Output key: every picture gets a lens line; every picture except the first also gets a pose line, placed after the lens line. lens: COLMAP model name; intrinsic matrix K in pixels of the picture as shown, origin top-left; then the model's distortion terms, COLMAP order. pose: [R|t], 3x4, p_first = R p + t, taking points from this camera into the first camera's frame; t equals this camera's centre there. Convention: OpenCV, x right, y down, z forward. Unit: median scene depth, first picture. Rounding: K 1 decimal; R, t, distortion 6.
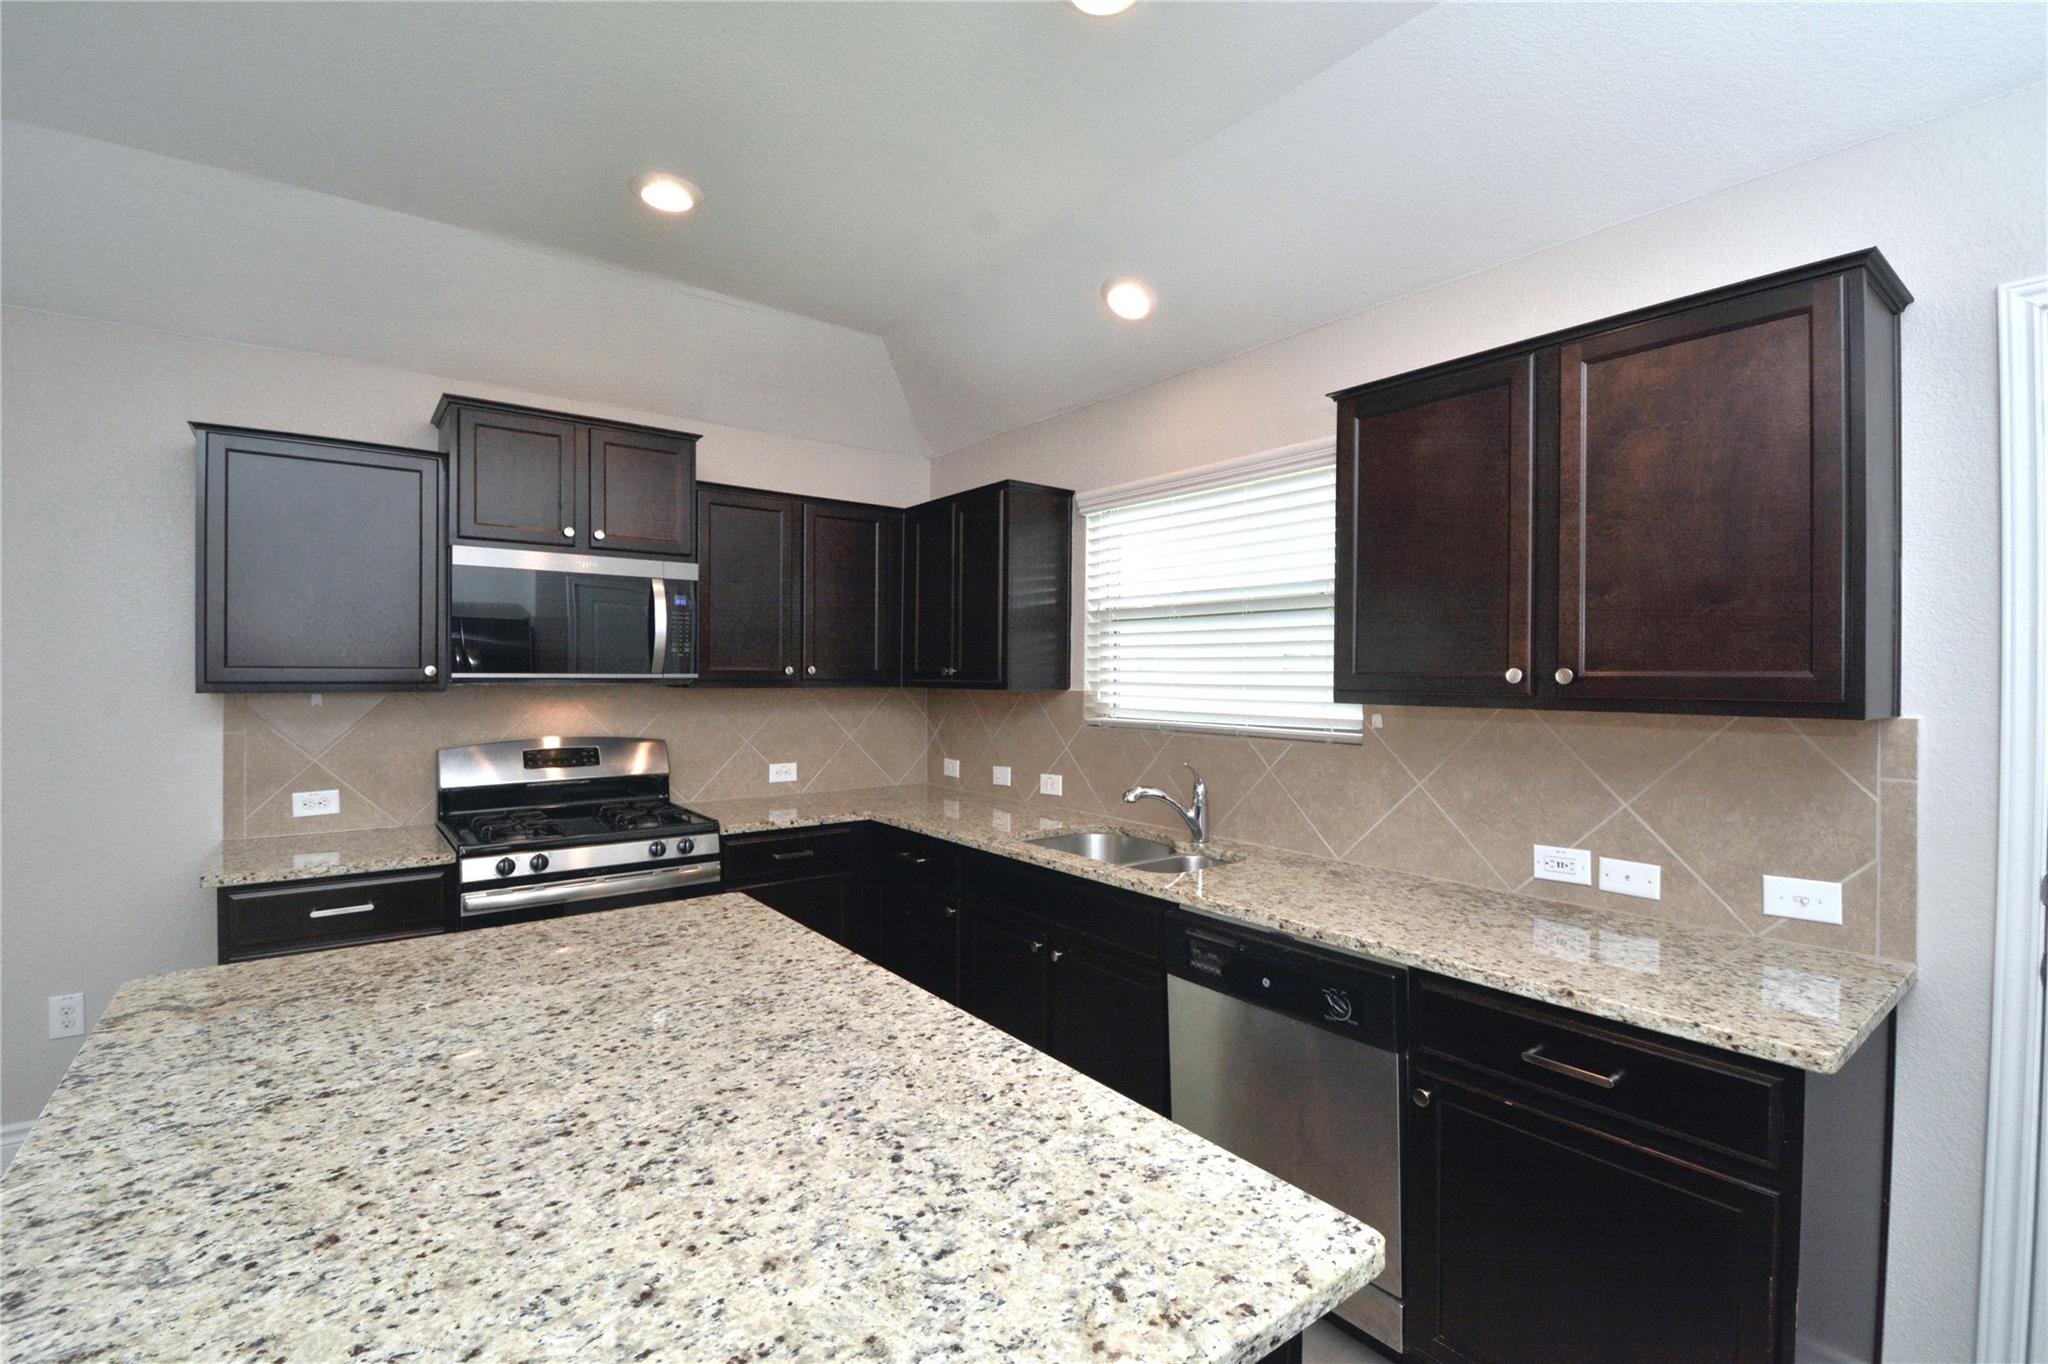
lens RADIAL K [[916.6, 0, 1024.0], [0, 916.6, 682.0], [0, 0, 1]] dist [-0.000009, -0.000060]
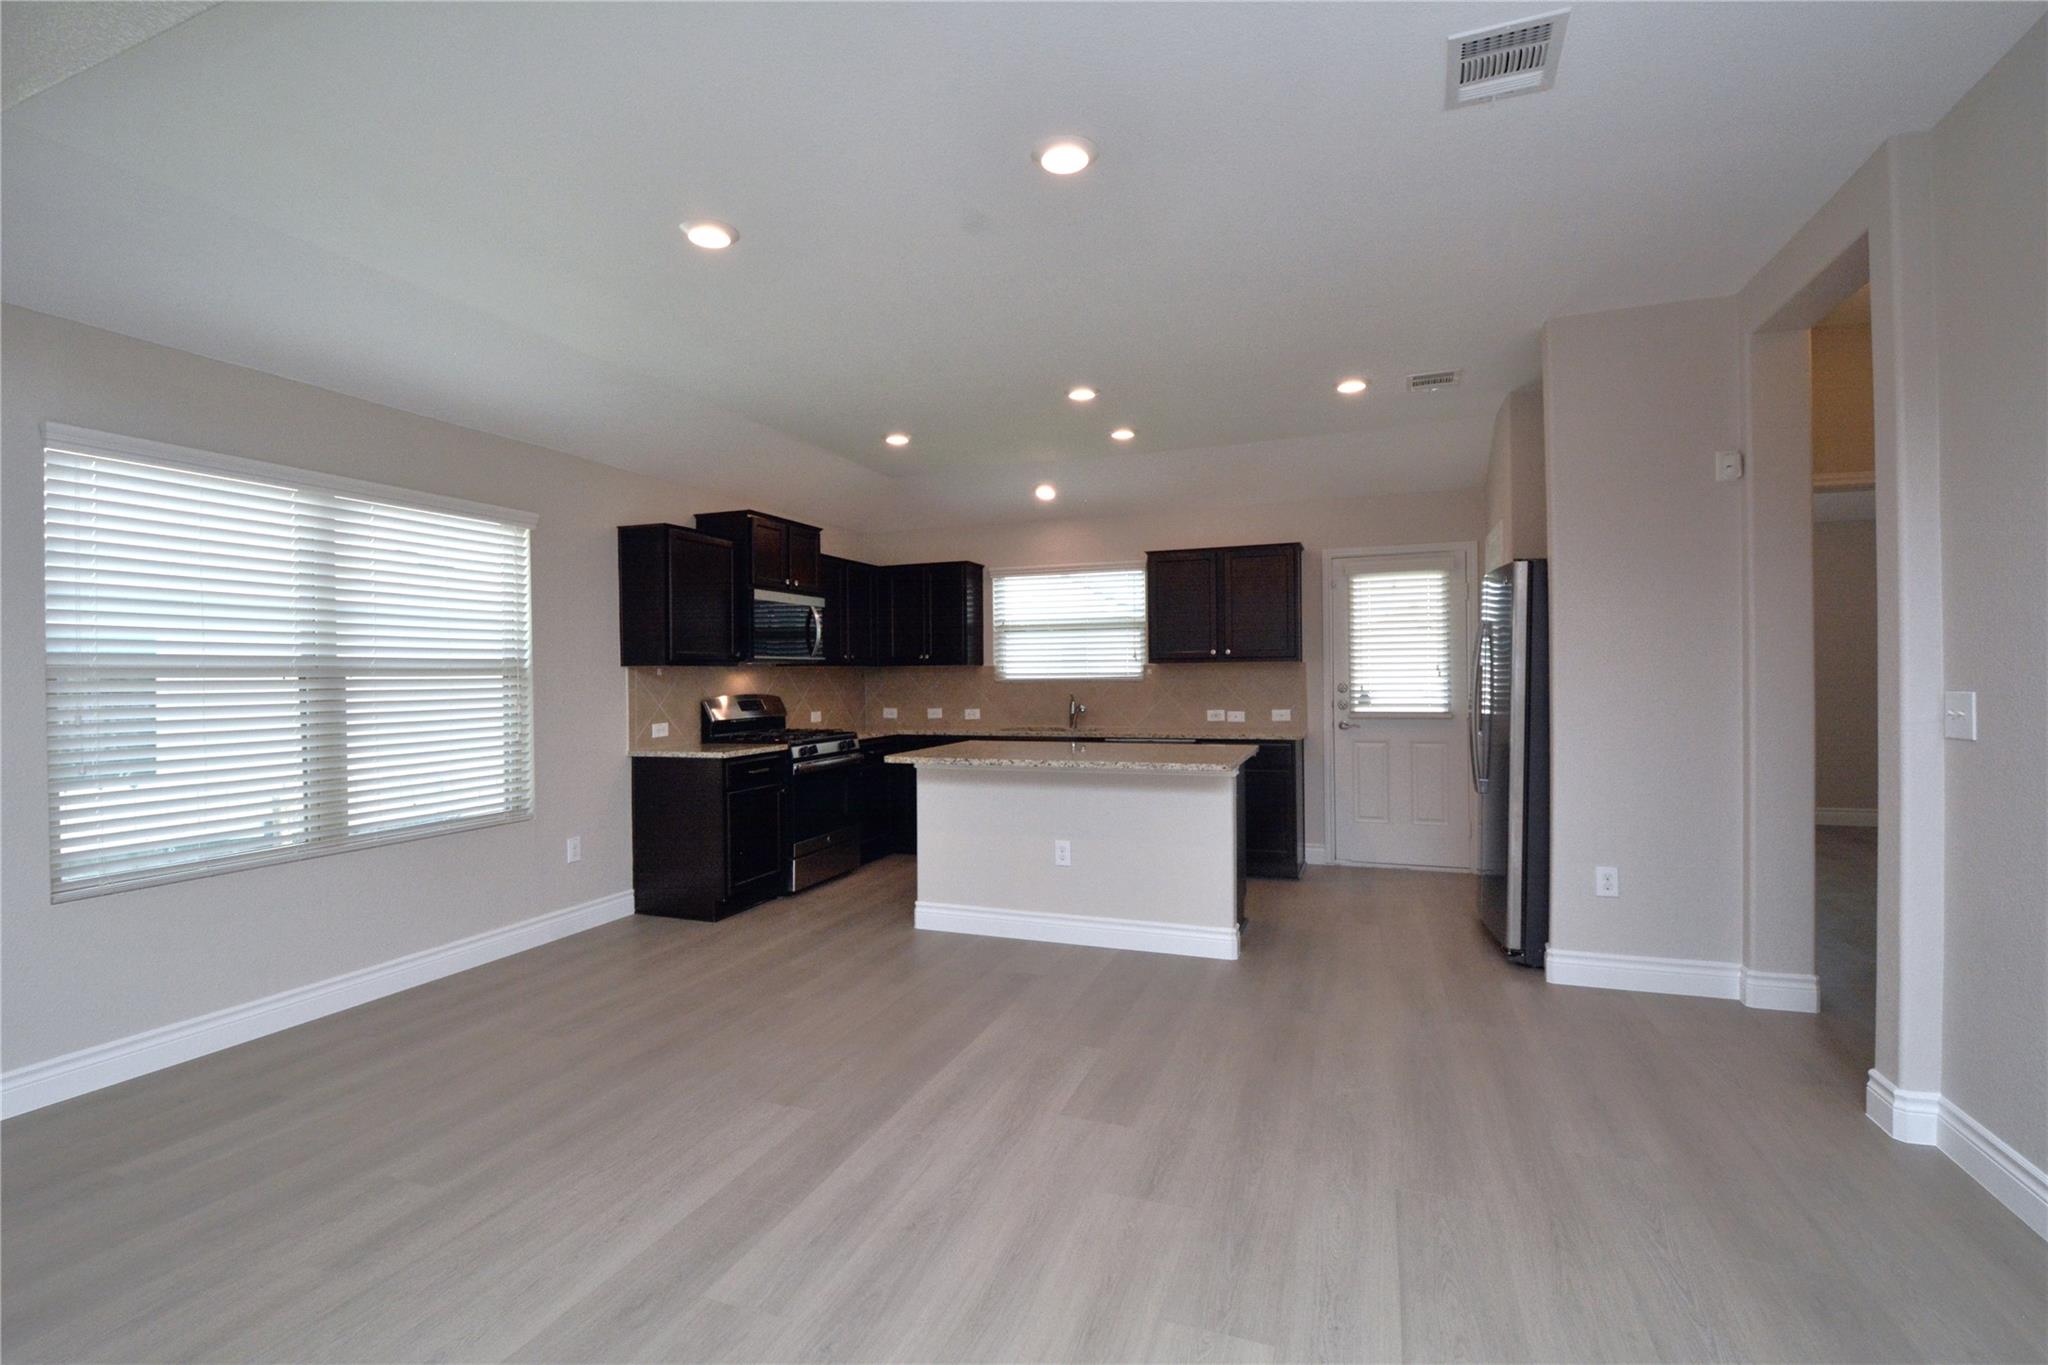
lens RADIAL K [[916.6, 0, 1024.0], [0, 916.6, 682.5], [0, 0, 1]] dist [-0.000009, -0.000060]
pose [[0.849282, -0.019372, 0.527583, -1.061559], [0.020979, 0.999776, 0.002938, 0.047549], [-0.527522, 0.008573, 0.849498, -0.847146]]
